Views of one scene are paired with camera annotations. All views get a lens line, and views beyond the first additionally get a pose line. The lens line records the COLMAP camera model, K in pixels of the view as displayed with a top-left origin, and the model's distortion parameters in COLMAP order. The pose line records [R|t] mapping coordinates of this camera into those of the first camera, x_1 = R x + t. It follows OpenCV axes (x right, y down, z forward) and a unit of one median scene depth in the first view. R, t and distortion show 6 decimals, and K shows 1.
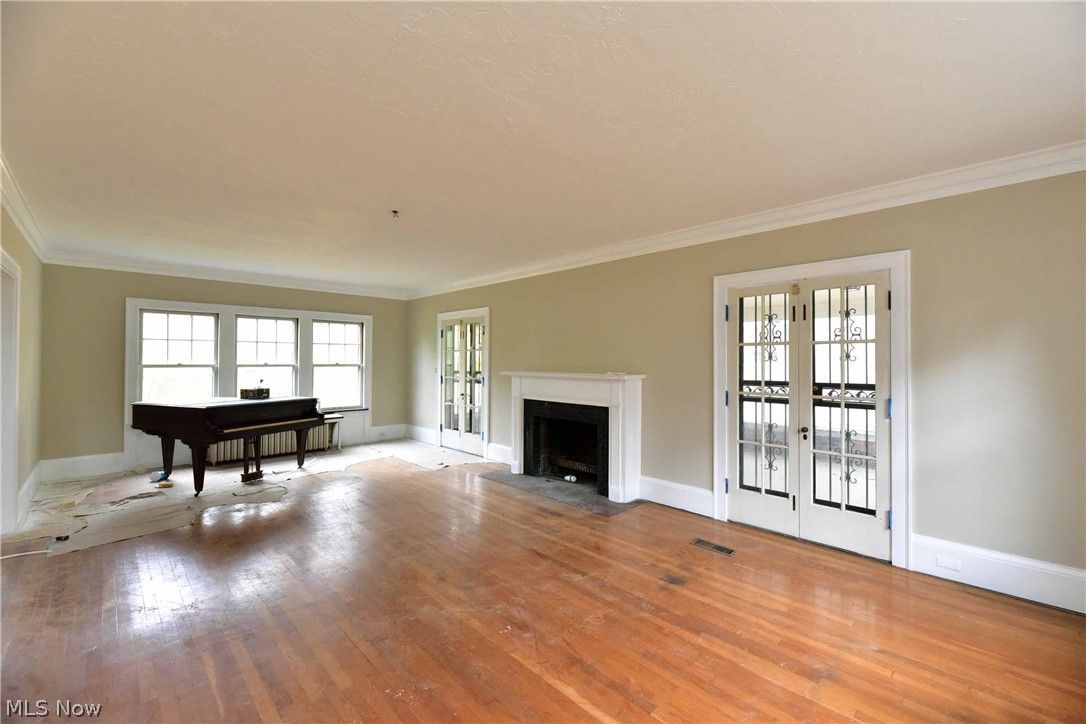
lens RADIAL K [[443.2, 0, 550.8], [0, 443.2, 361.2], [0, 0, 1]] dist [0.000847, 0.000240]
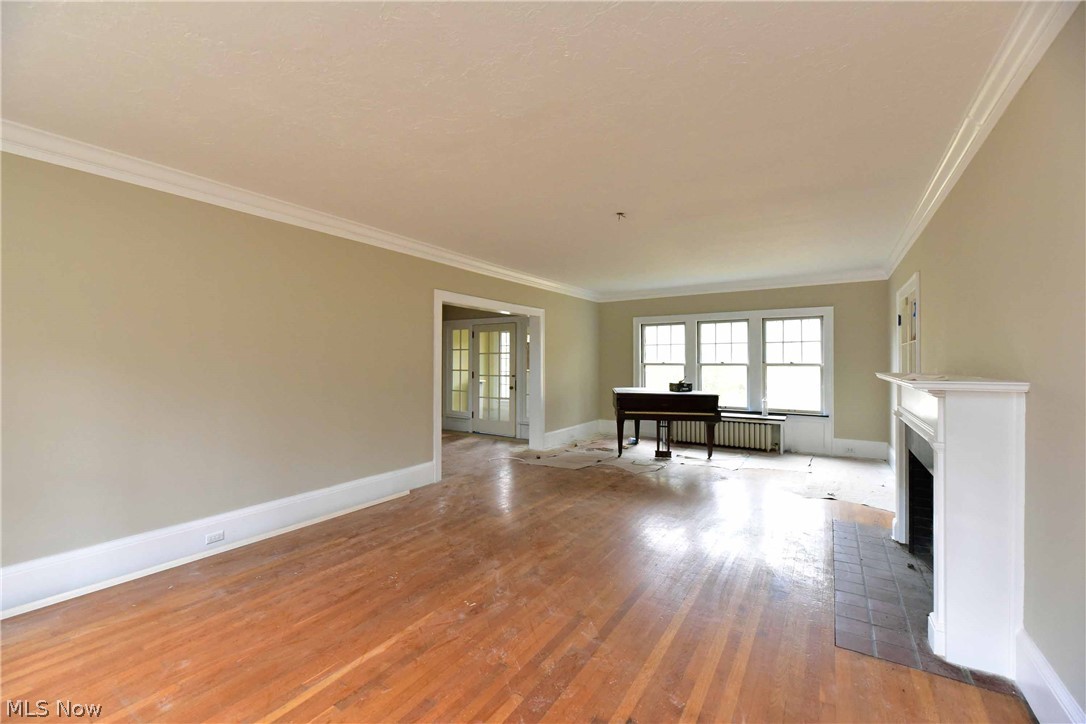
lens RADIAL K [[443.2, 0, 550.8], [0, 443.2, 361.2], [0, 0, 1]] dist [0.000847, 0.000240]
pose [[0.221700, -0.007263, -0.975088, 0.422201], [-0.001139, 0.999970, -0.007707, 0.013007], [0.975114, 0.002819, 0.221685, 0.407204]]
